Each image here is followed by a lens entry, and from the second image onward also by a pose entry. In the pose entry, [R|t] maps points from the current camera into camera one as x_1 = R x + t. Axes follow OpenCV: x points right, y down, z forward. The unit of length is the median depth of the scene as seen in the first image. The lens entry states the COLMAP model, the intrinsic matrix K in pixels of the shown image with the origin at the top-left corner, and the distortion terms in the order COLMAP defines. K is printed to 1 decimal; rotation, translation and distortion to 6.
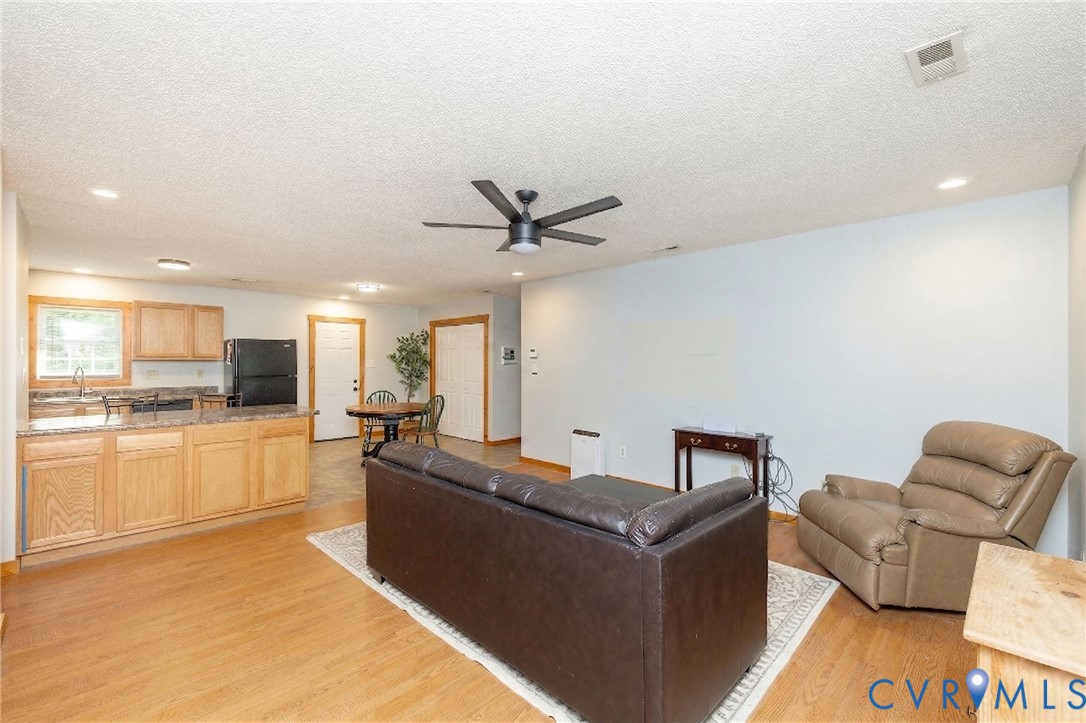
lens RADIAL K [[464.9, 0, 522.0], [0, 464.9, 362.3], [0, 0, 1]] dist [0.013487, -0.000779]
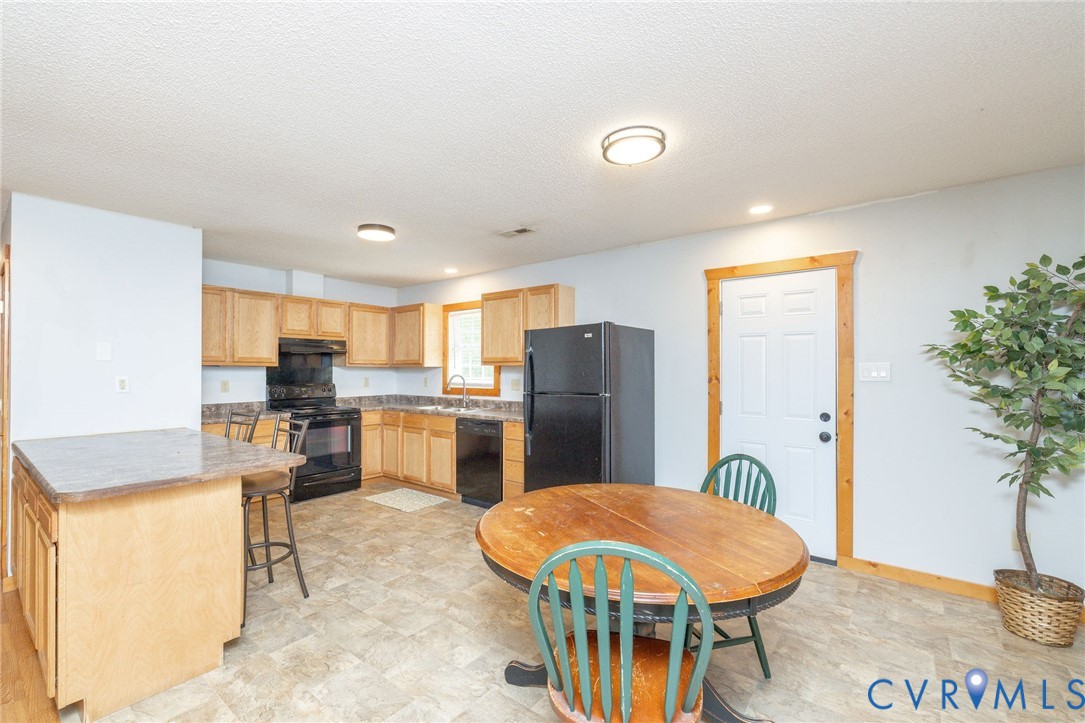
lens RADIAL K [[463.6, 0, 533.6], [0, 463.6, 372.5], [0, 0, 1]] dist [-0.017782, -0.000522]
pose [[0.162125, -0.002414, -0.986767, -0.019458], [-0.000151, 0.999997, -0.002471, 0.005548], [0.986770, 0.000550, 0.162124, 0.776186]]
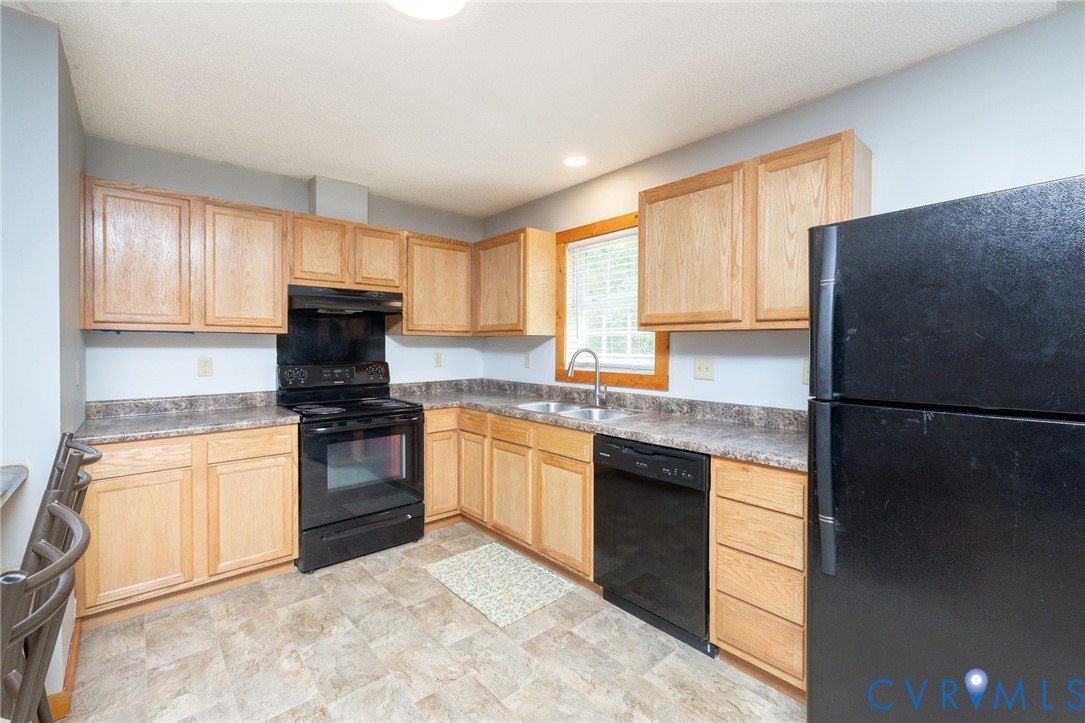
lens RADIAL K [[459.6, 0, 525.8], [0, 459.6, 350.9], [0, 0, 1]] dist [-0.002160, -0.000195]
pose [[-0.039695, 0.005970, -0.999194, -0.332432], [-0.001766, 0.999980, 0.006044, 0.006665], [0.999210, 0.002005, -0.039684, 0.741253]]
